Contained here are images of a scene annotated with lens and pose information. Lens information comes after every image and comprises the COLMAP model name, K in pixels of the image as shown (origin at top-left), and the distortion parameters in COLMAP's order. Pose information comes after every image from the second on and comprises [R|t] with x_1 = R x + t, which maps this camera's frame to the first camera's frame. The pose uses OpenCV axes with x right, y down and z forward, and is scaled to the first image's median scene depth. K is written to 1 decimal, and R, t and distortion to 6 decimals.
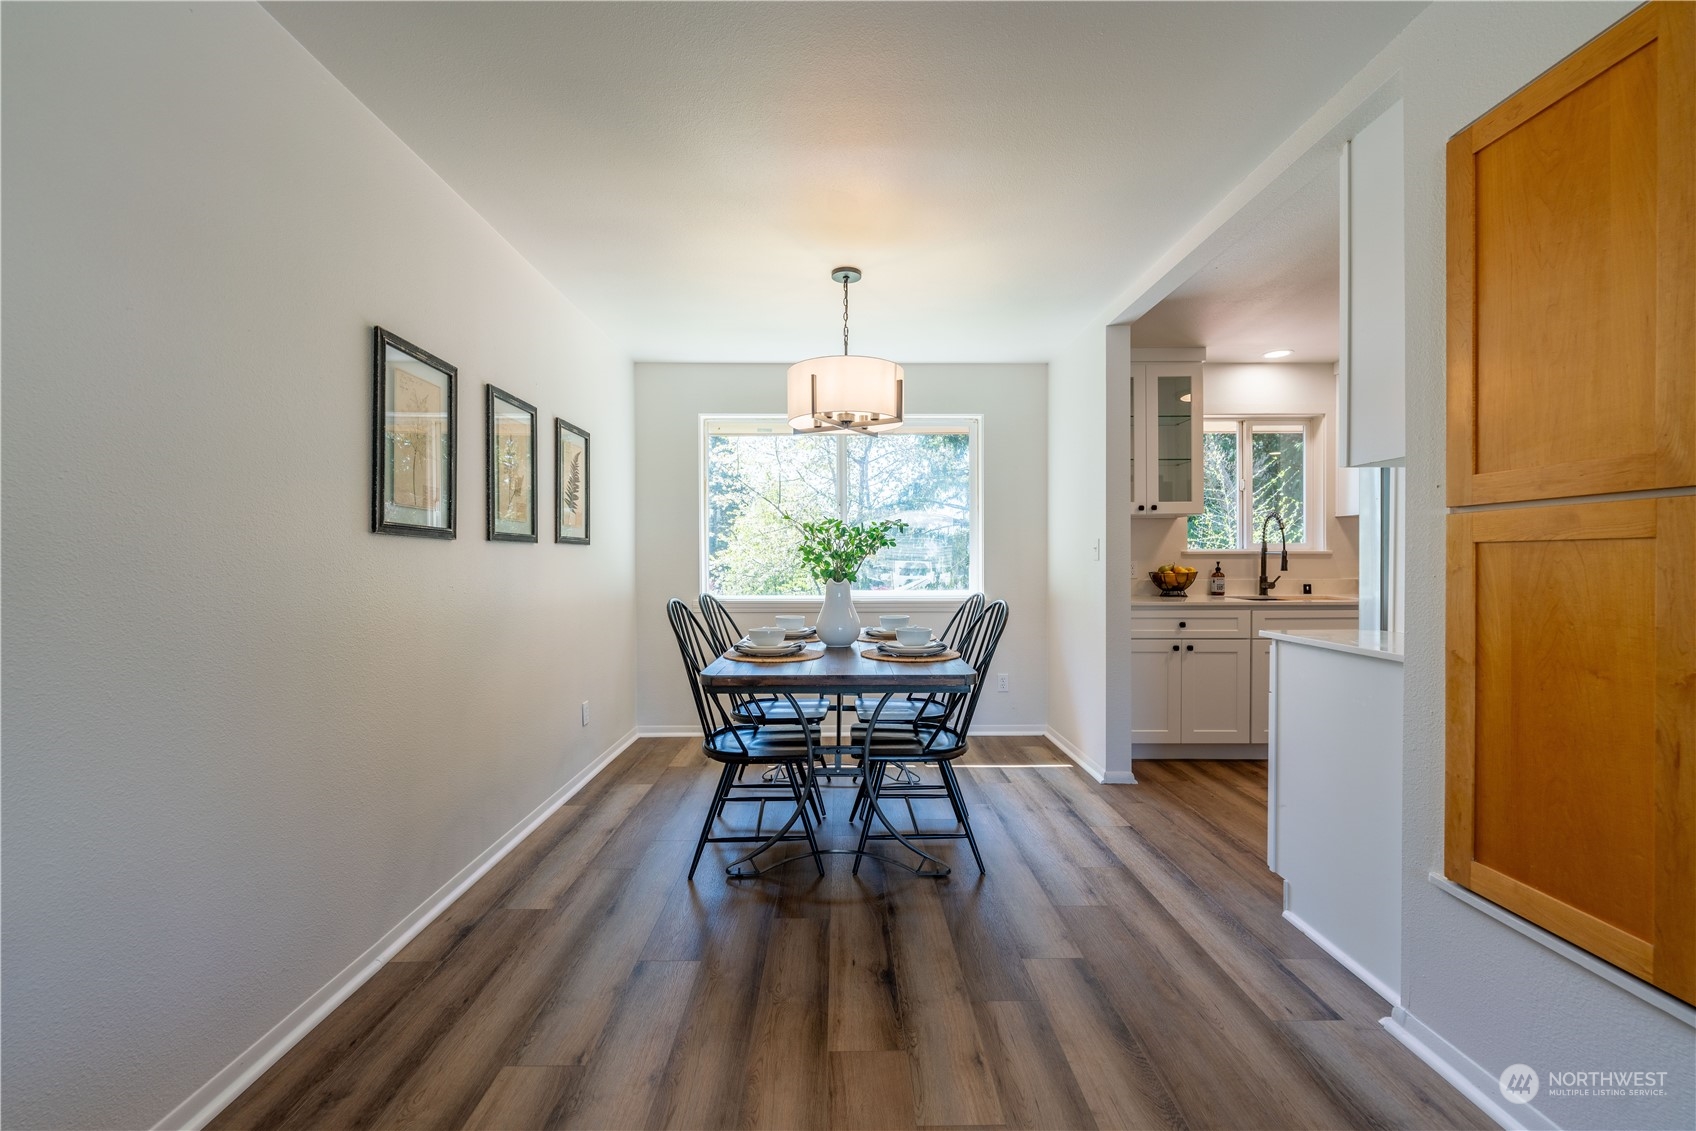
lens RADIAL K [[683.9, 0, 836.0], [0, 683.9, 563.1], [0, 0, 1]] dist [0.001117, -0.001417]
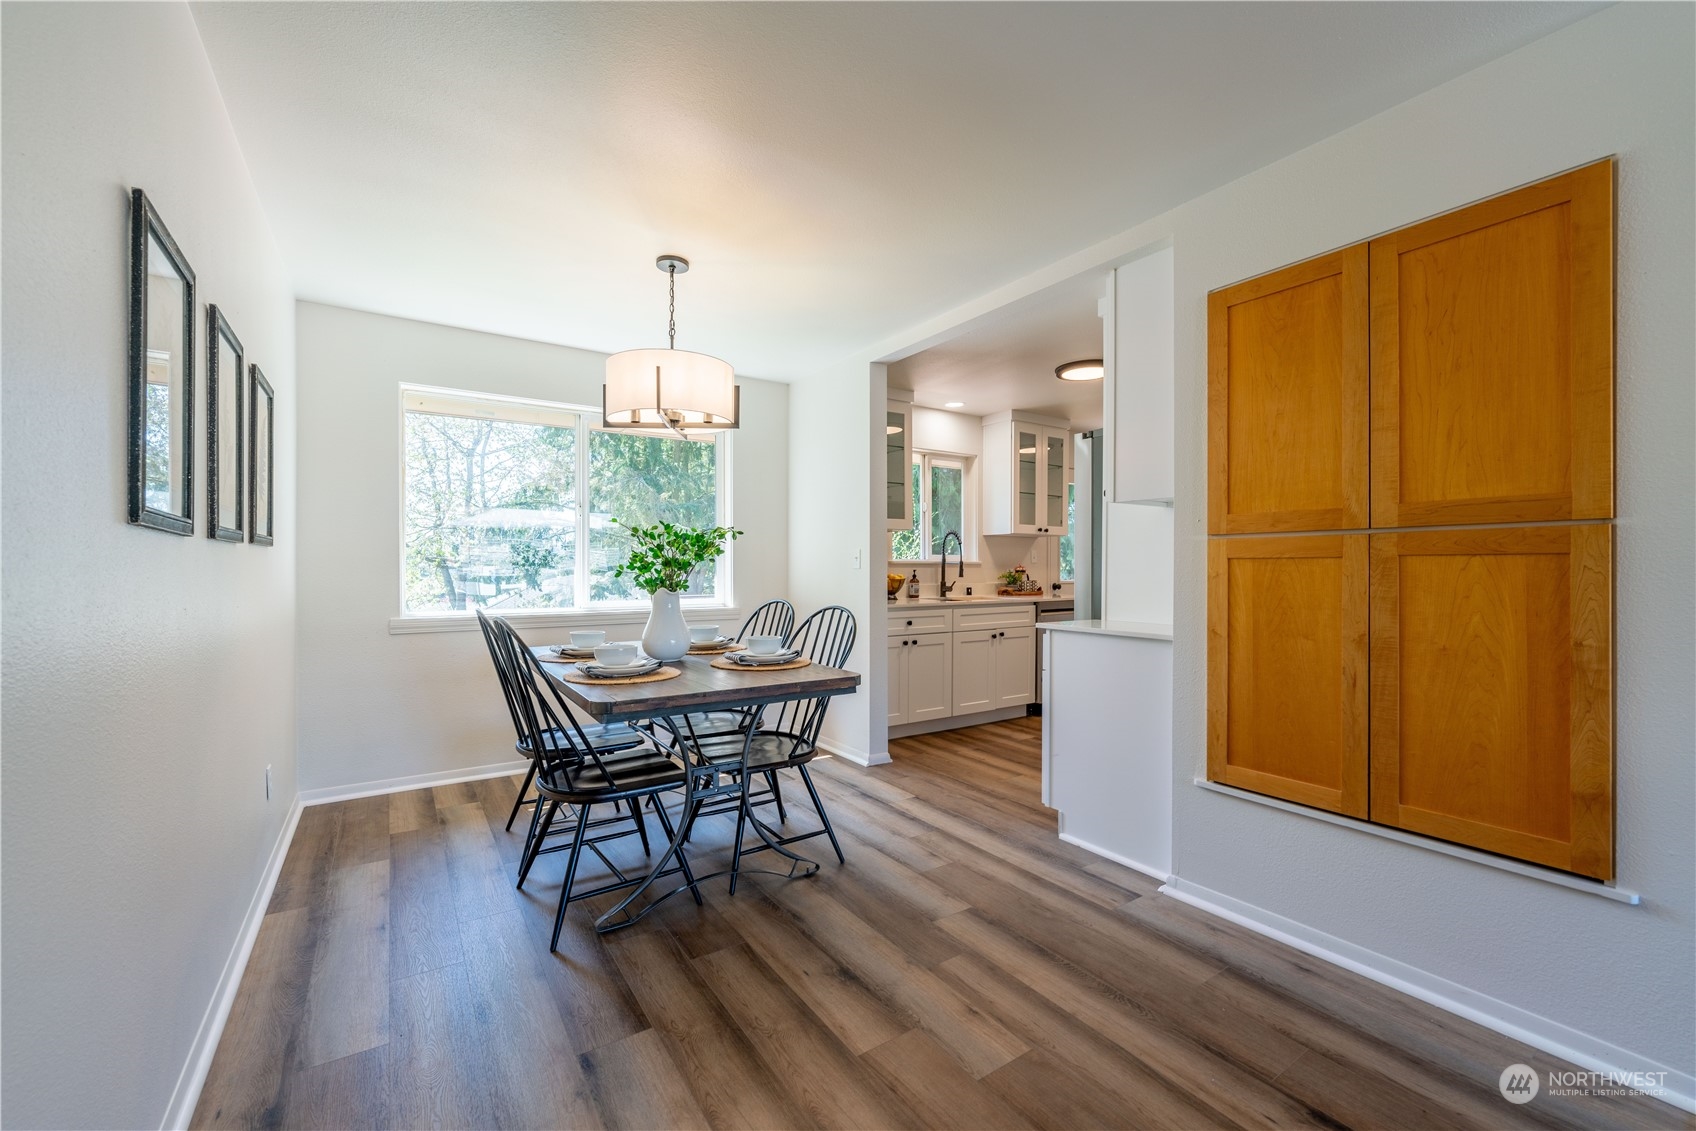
lens RADIAL K [[683.9, 0, 850.9], [0, 683.9, 568.7], [0, 0, 1]] dist [0.001117, -0.001417]
pose [[0.835560, 0.001917, 0.549396, -0.356317], [-0.000347, 0.999996, -0.002962, -0.001165], [-0.549399, 0.002284, 0.835557, 0.099806]]
